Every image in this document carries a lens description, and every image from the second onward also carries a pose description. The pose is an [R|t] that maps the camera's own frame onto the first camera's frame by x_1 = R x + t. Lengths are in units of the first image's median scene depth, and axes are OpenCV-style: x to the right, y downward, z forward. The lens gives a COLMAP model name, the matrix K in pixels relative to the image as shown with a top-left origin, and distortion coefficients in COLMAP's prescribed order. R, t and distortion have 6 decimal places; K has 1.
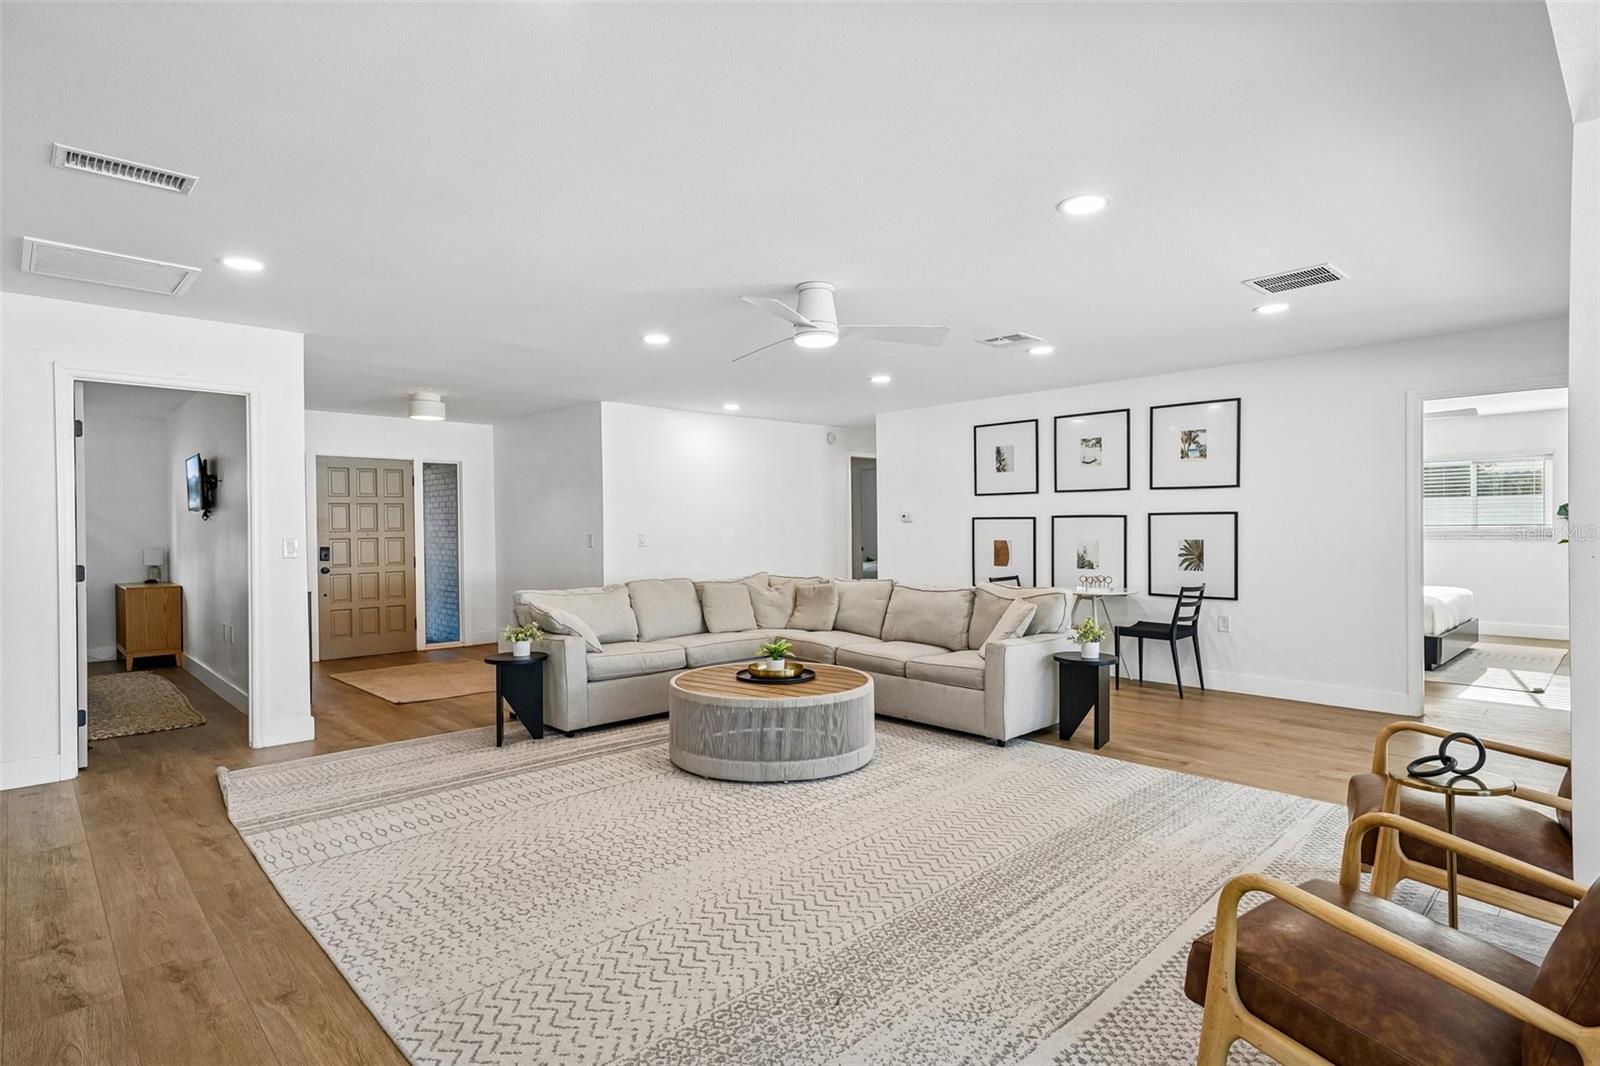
lens RADIAL K [[820.6, 0, 795.0], [0, 820.6, 536.2], [0, 0, 1]] dist [0.004090, 0.004545]
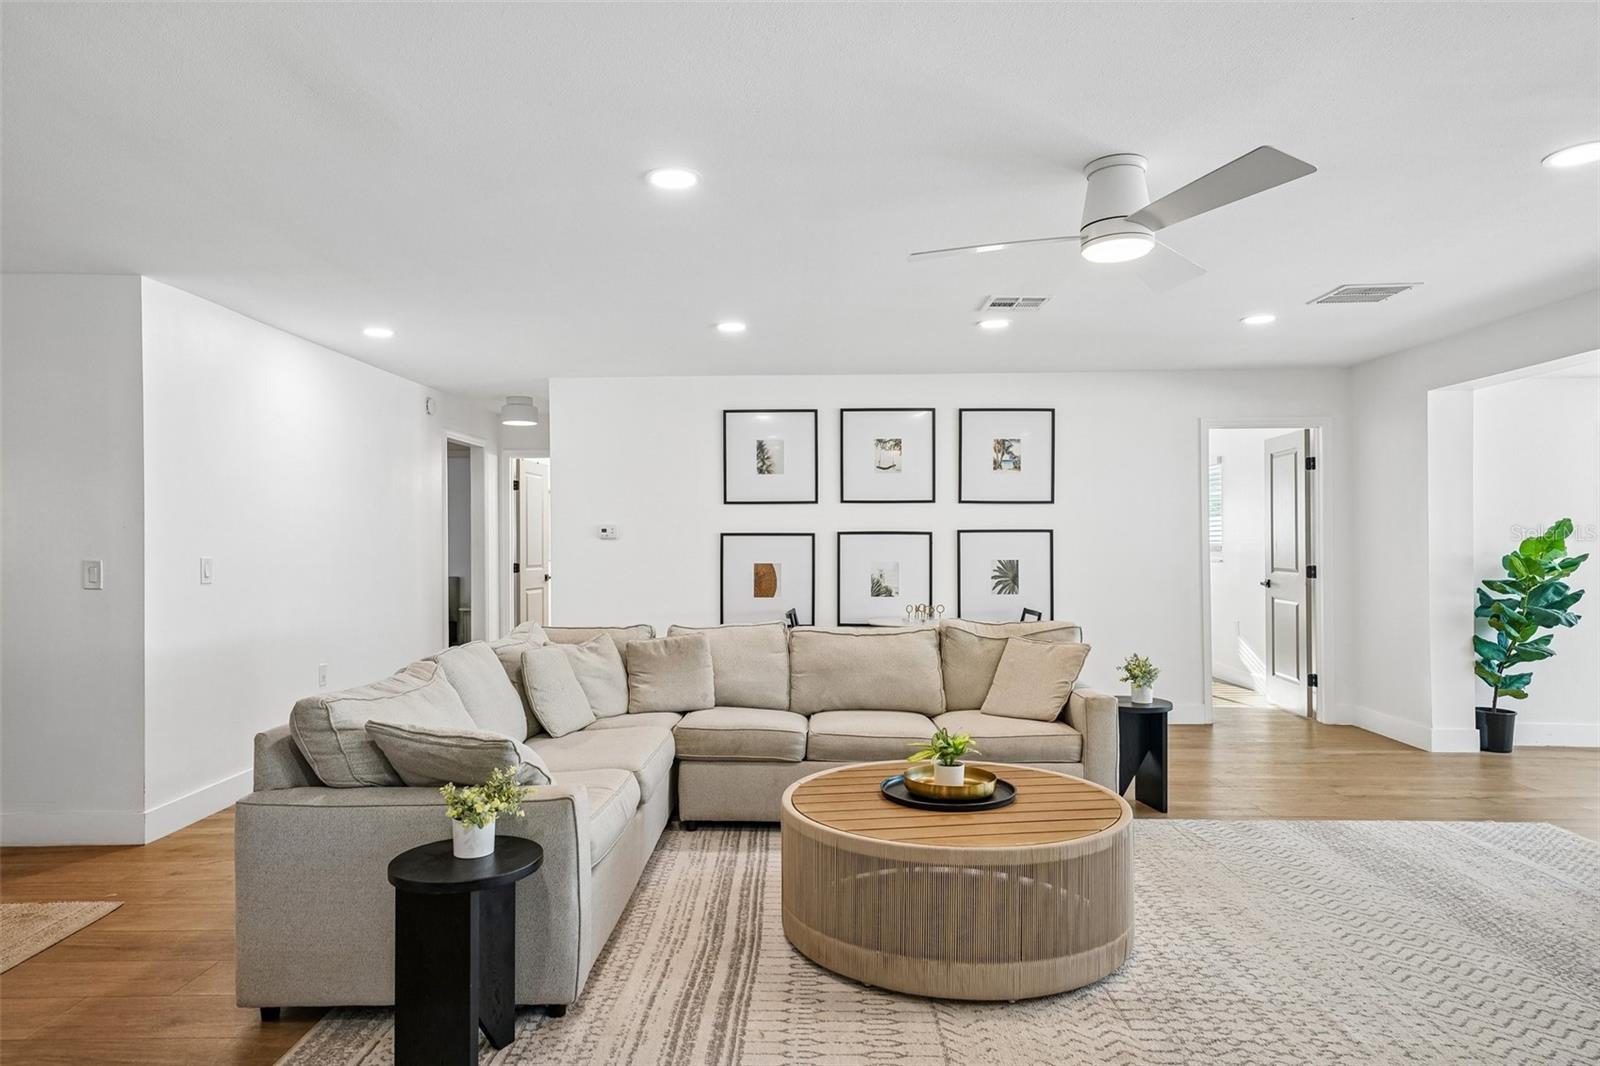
lens RADIAL K [[966.8, 0, 788.0], [0, 966.8, 539.0], [0, 0, 1]] dist [0.034853, -0.003929]
pose [[0.706243, 0.006672, 0.707938, -0.435454], [0.008139, 0.999813, -0.017543, -0.002069], [-0.707922, 0.018152, 0.706057, 0.413675]]
